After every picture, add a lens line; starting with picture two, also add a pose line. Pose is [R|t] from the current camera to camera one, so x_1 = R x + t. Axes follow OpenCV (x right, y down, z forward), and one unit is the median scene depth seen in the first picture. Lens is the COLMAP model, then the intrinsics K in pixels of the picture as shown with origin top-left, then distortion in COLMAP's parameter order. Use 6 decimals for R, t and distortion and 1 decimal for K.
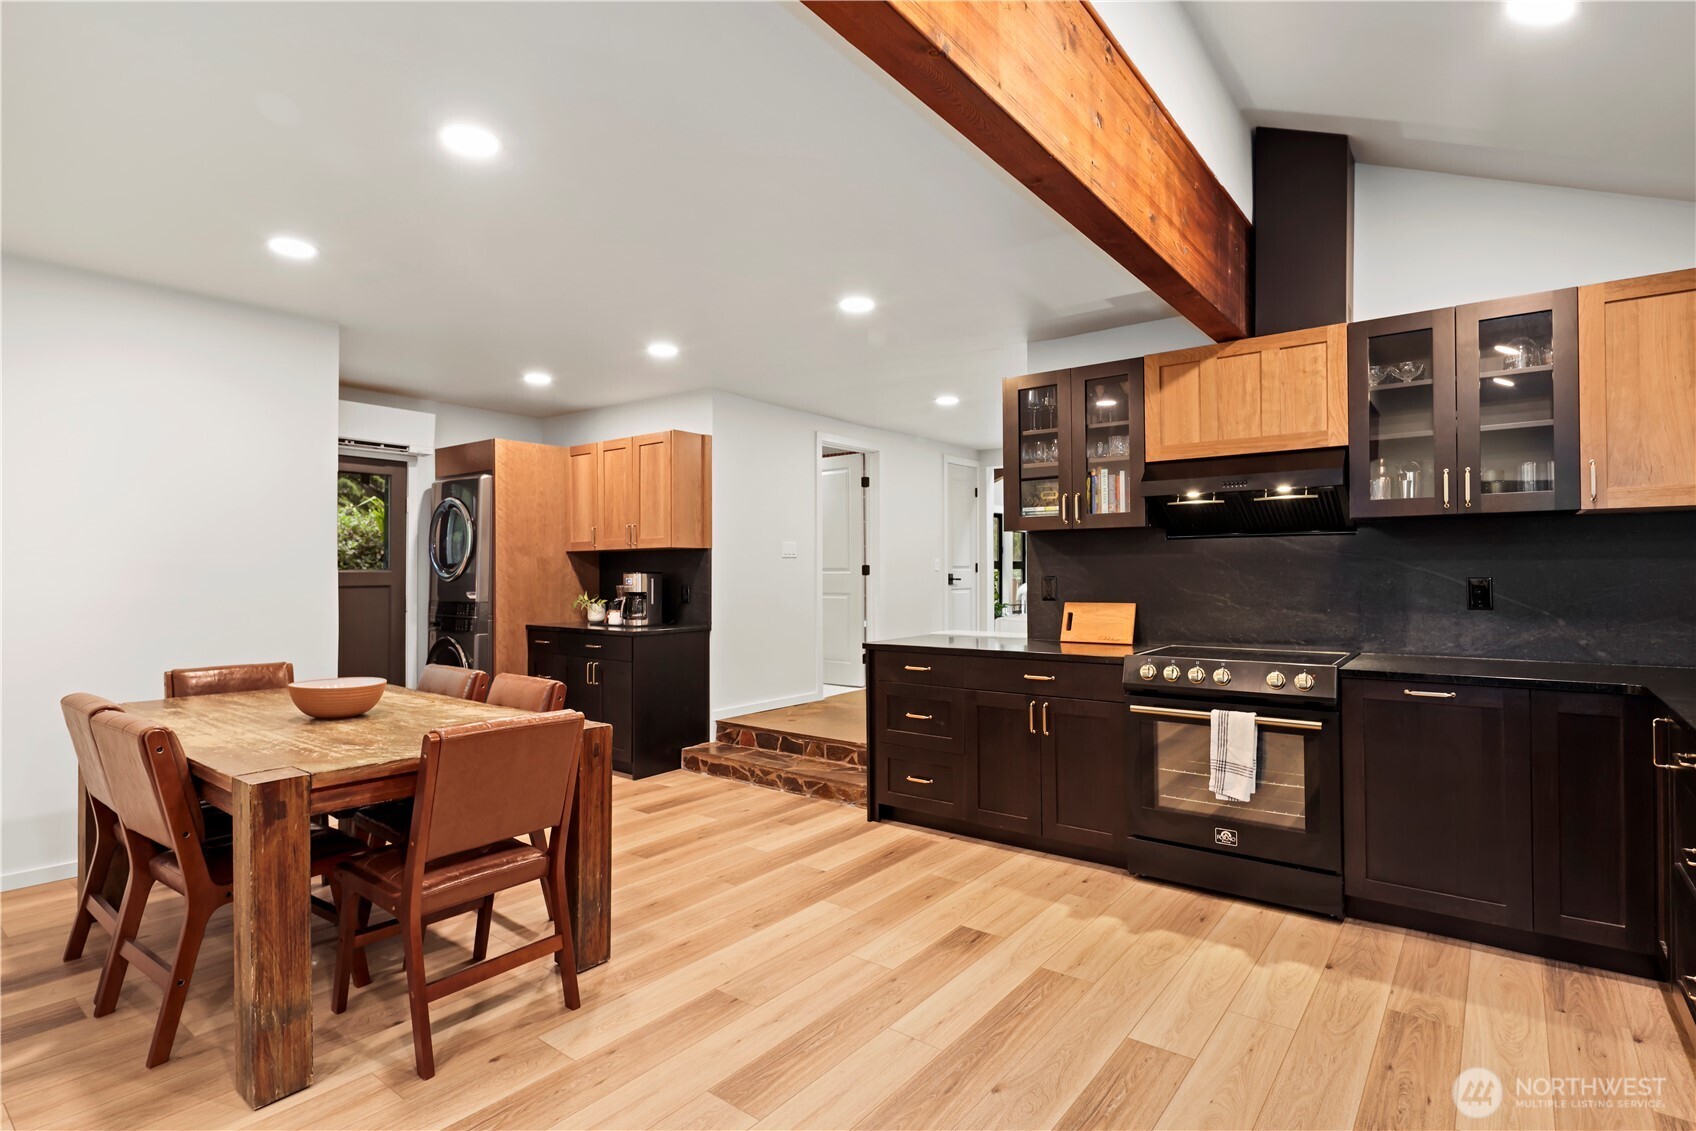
lens RADIAL K [[830.0, 0, 848.3], [0, 830.0, 567.7], [0, 0, 1]] dist [0.001293, -0.002928]
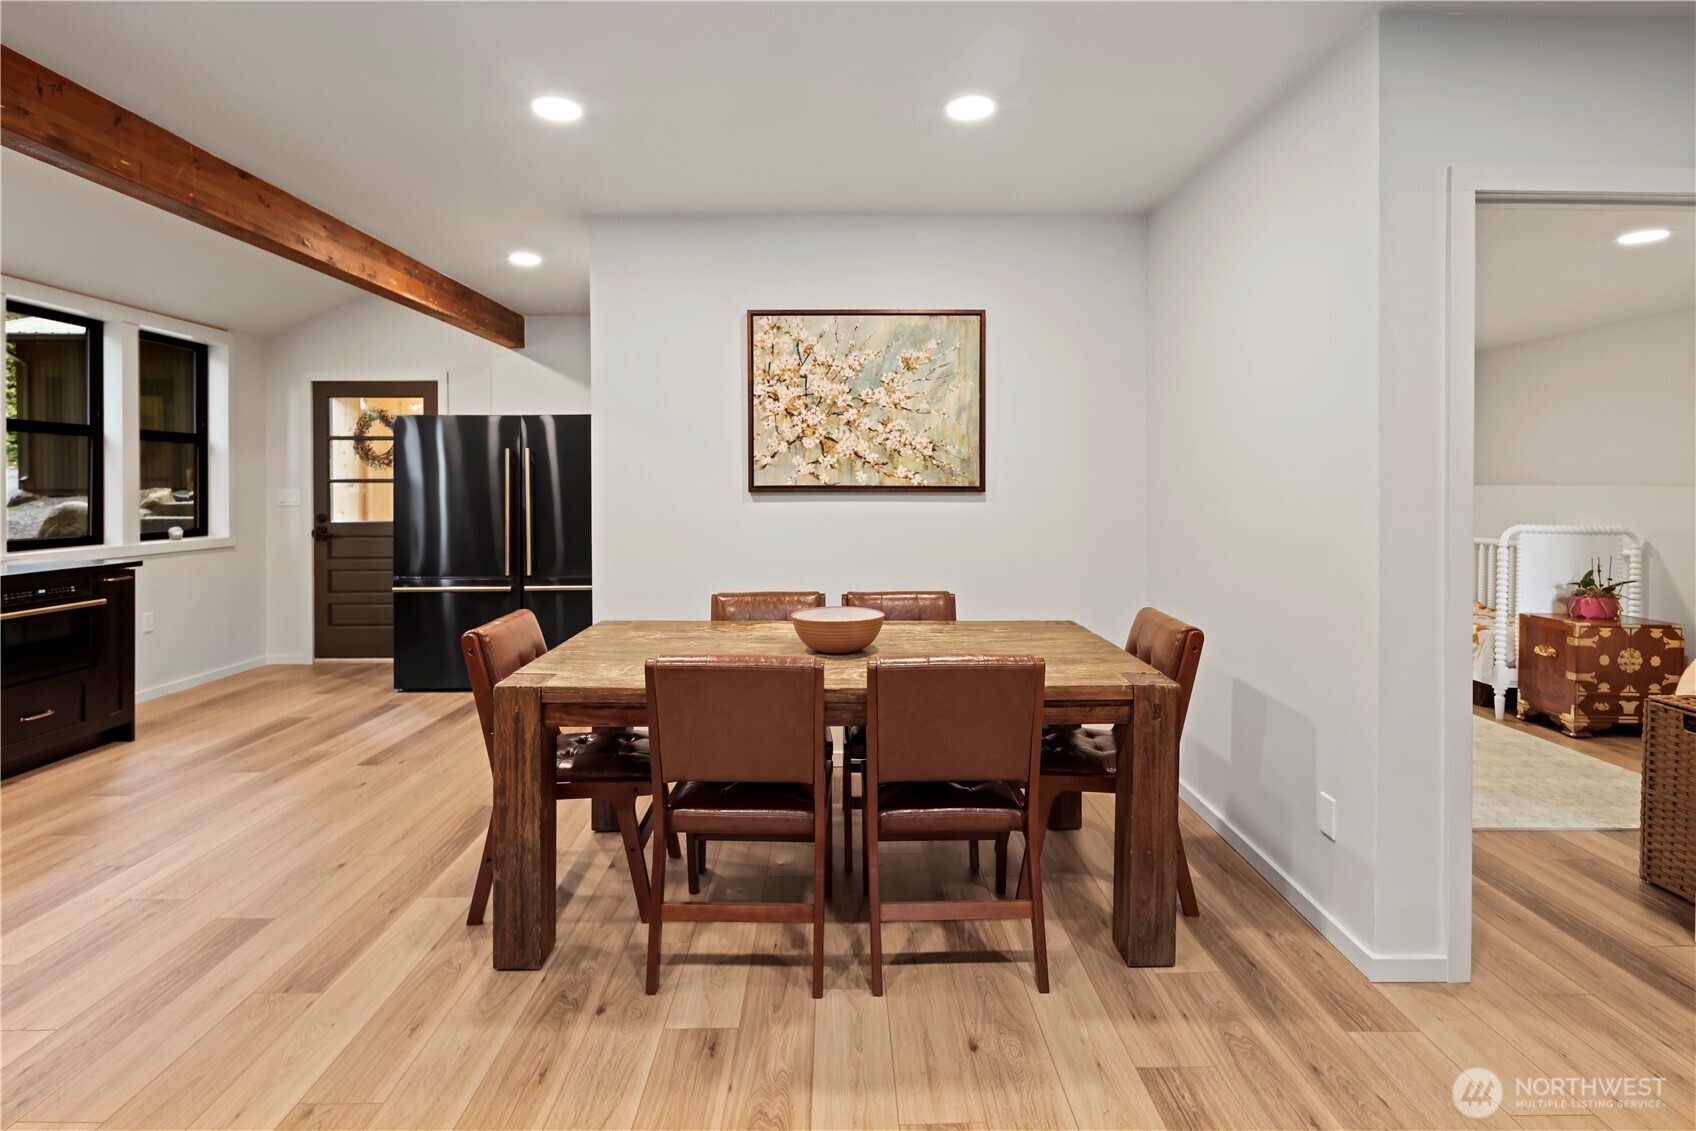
lens RADIAL K [[830.0, 0, 839.8], [0, 830.0, 493.2], [0, 0, 1]] dist [0.001293, -0.002928]
pose [[-0.788176, 0.005816, -0.615423, -0.036437], [0.003498, 0.999982, 0.004970, -0.000093], [0.615440, 0.001764, -0.788181, 1.226467]]
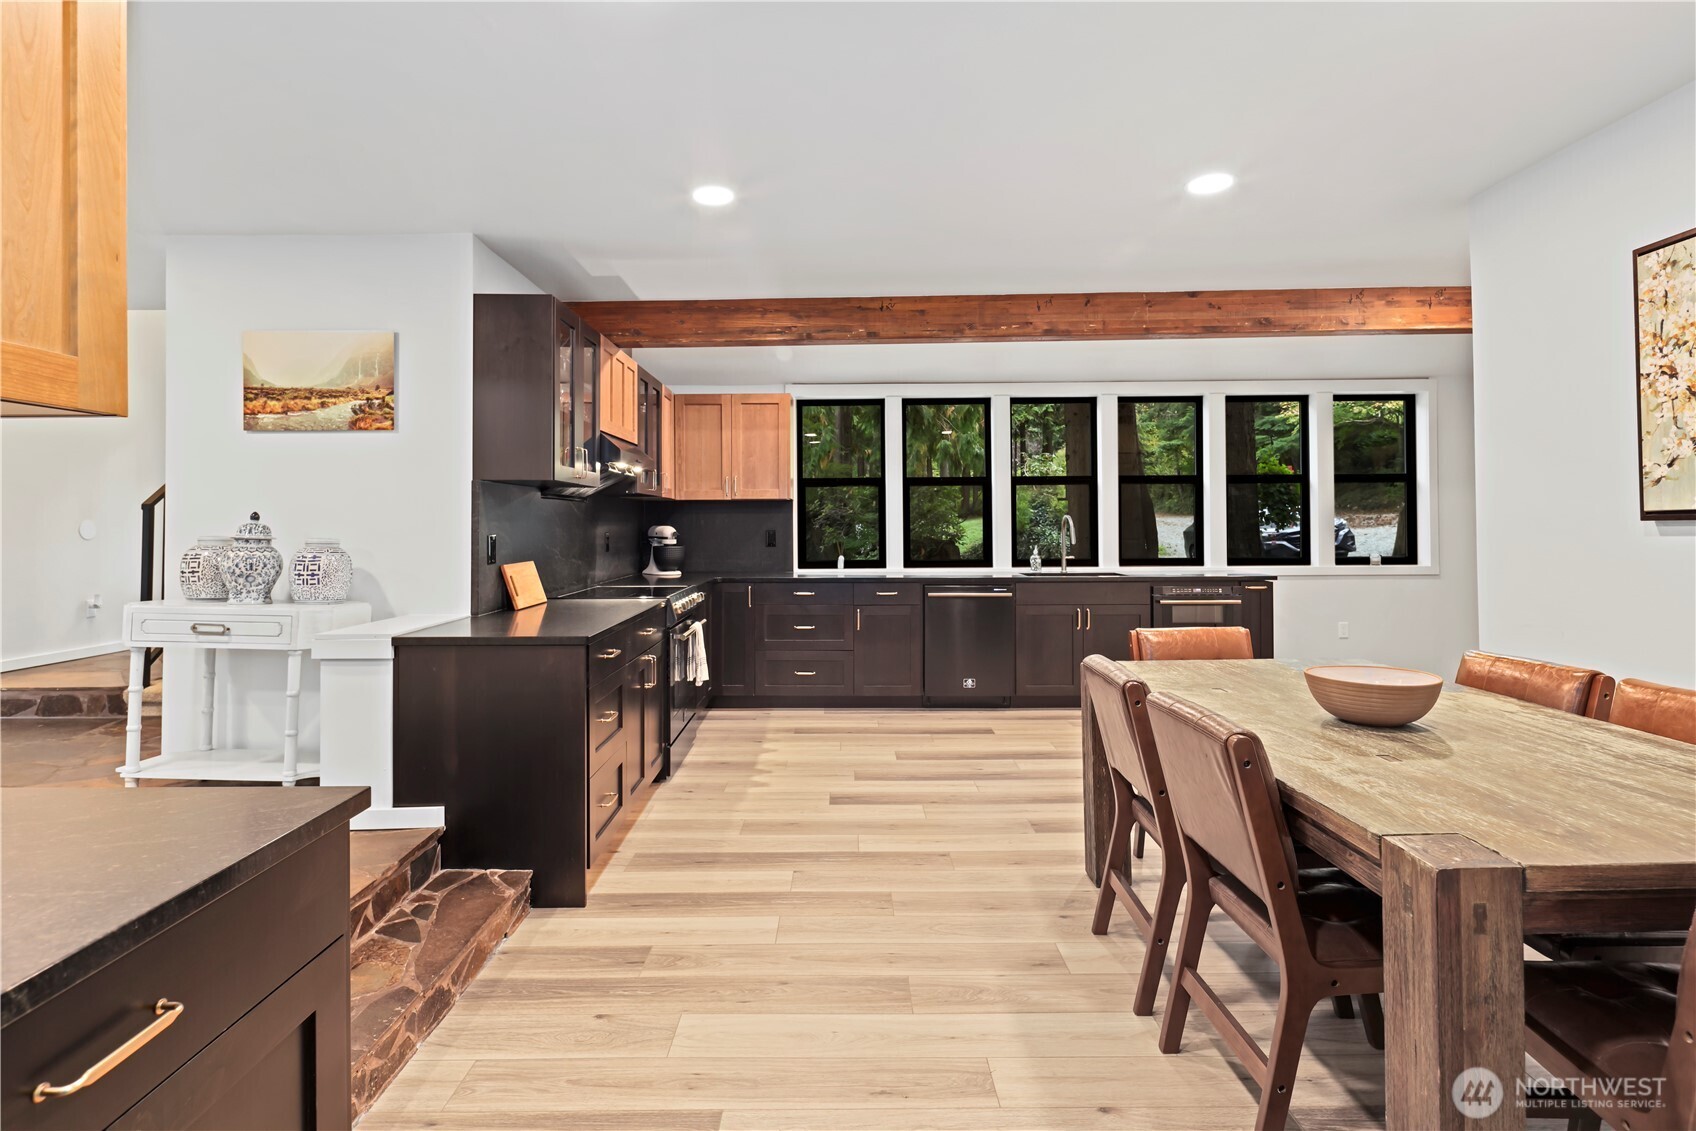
lens RADIAL K [[830.0, 0, 838.6], [0, 830.0, 518.2], [0, 0, 1]] dist [0.001293, -0.002928]
pose [[-0.602148, 0.013569, 0.798269, -0.650601], [0.003603, 0.999892, -0.014278, 0.007843], [-0.798376, -0.005721, -0.602132, 1.282856]]
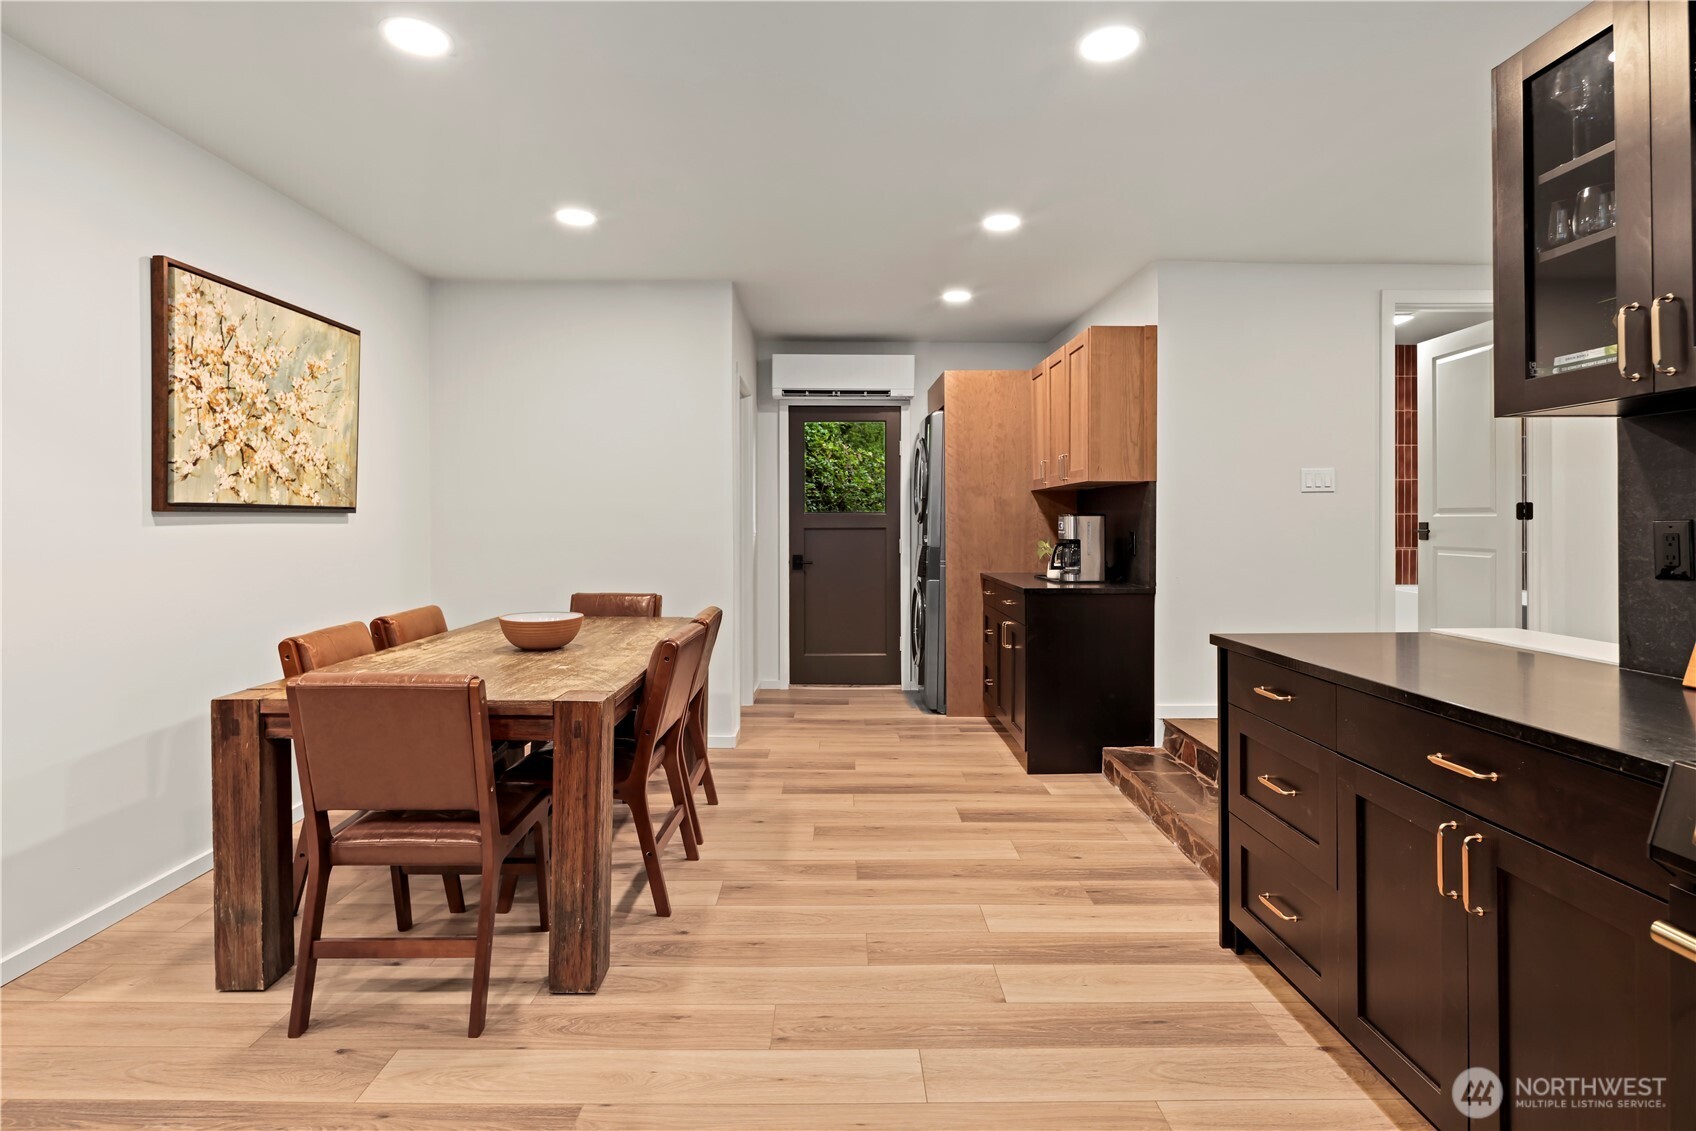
lens RADIAL K [[830.0, 0, 851.7], [0, 830.0, 524.2], [0, 0, 1]] dist [0.001293, -0.002928]
pose [[0.622318, 0.006497, -0.782738, 0.324032], [0.003124, 0.999937, 0.010784, 0.007680], [0.782758, -0.009156, 0.622258, 0.462602]]
